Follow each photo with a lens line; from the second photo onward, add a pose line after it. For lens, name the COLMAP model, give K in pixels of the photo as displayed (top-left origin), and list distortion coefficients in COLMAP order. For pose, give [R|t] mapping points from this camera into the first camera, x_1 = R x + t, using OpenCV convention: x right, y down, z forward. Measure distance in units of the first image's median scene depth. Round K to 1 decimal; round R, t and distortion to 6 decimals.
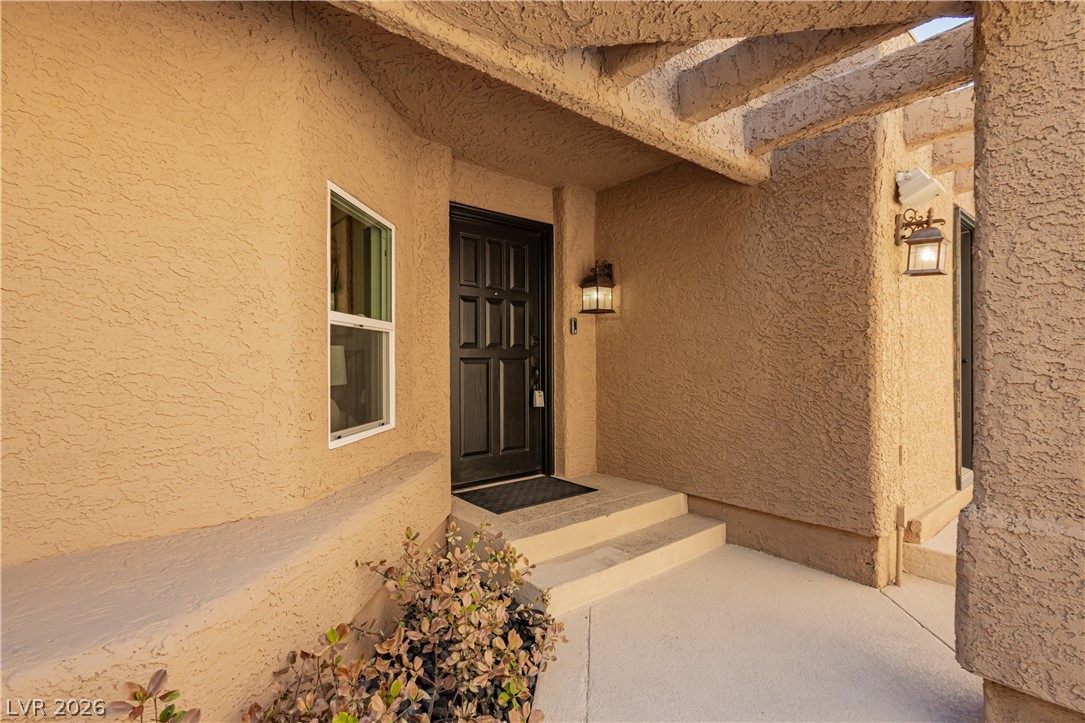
lens RADIAL K [[502.6, 0, 542.5], [0, 502.6, 361.5], [0, 0, 1]] dist [0.000780, 0.000028]
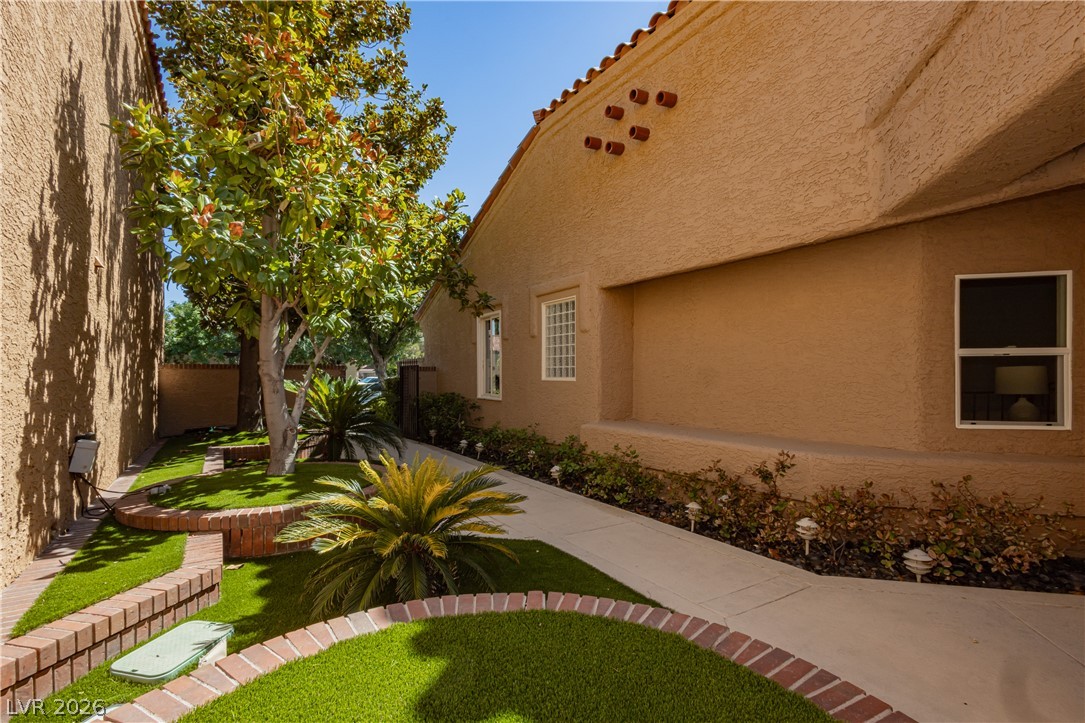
lens RADIAL K [[516.4, 0, 539.3], [0, 516.4, 376.9], [0, 0, 1]] dist [0.003269, 0.000172]
pose [[-0.150087, 0.004684, -0.988662, 1.803615], [0.001551, 0.999989, 0.004503, -0.016236], [0.988672, -0.000857, -0.150092, -0.196117]]
